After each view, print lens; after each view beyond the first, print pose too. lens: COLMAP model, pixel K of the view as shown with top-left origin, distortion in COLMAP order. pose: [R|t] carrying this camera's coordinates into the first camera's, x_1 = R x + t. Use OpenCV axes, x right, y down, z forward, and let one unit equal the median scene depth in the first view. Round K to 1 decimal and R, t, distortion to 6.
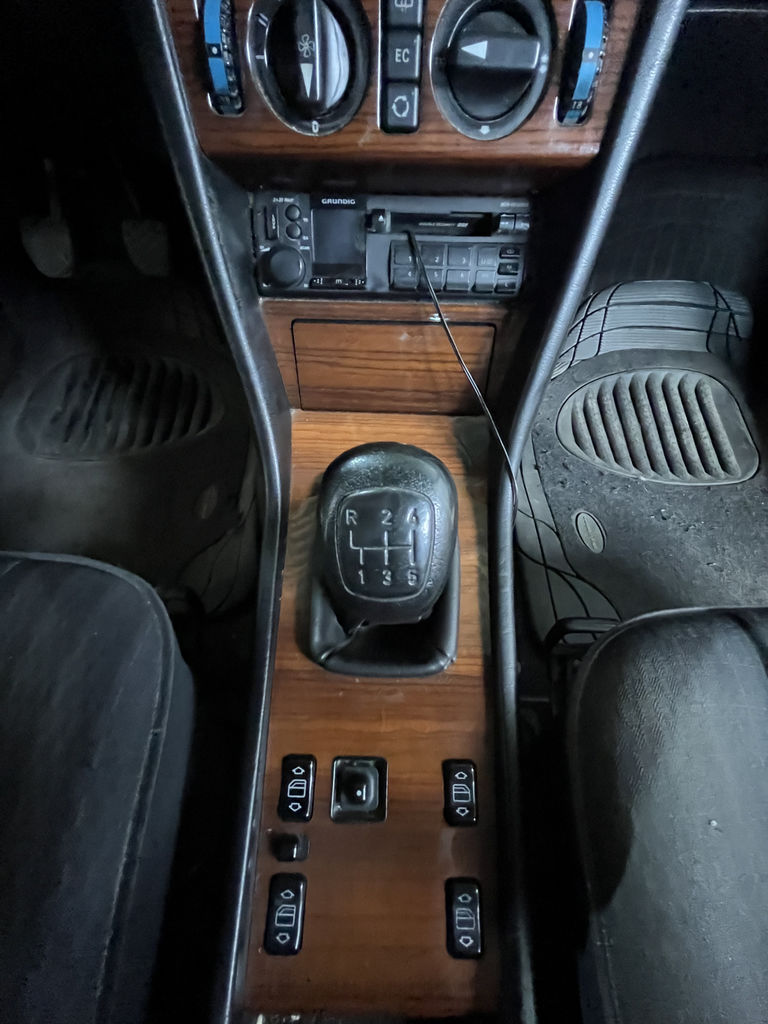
lens RADIAL K [[414.4, 0, 384.0], [0, 414.4, 512.0], [0, 0, 1]] dist [-0.000798, -0.000719]
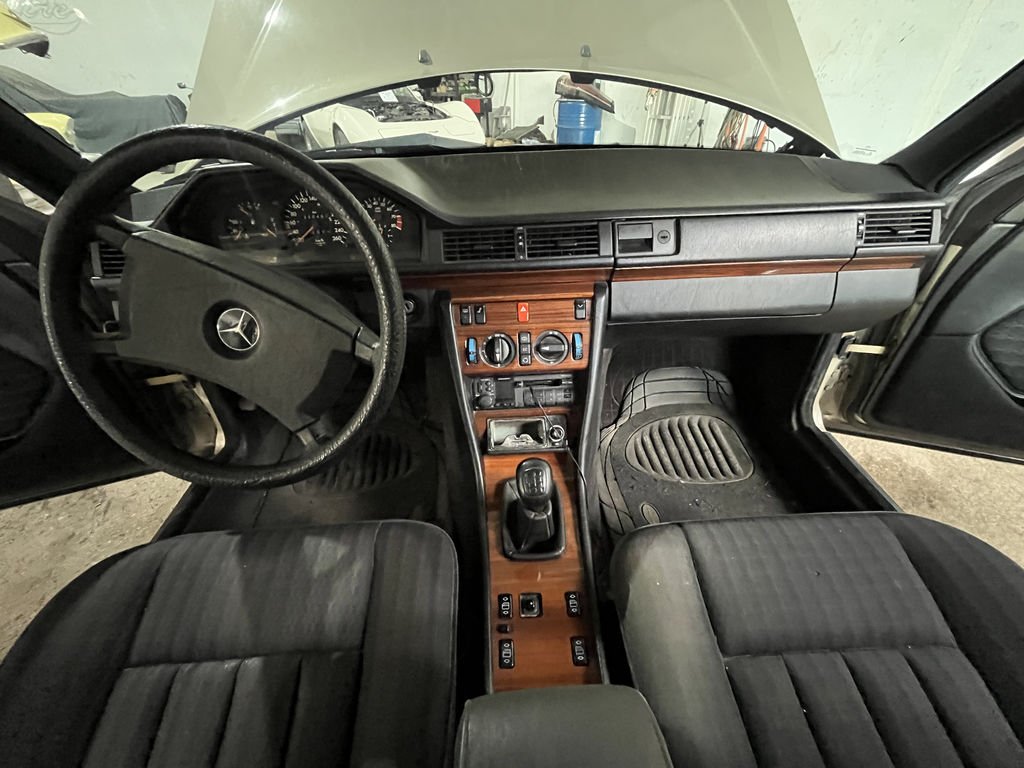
lens RADIAL K [[414.4, 0, 512.0], [0, 414.4, 384.0], [0, 0, 1]] dist [-0.000798, -0.000719]
pose [[0.997261, -0.069957, 0.023992, -0.118987], [0.073726, 0.914789, -0.397146, 0.379163], [0.005836, 0.397827, 0.917442, -1.478573]]
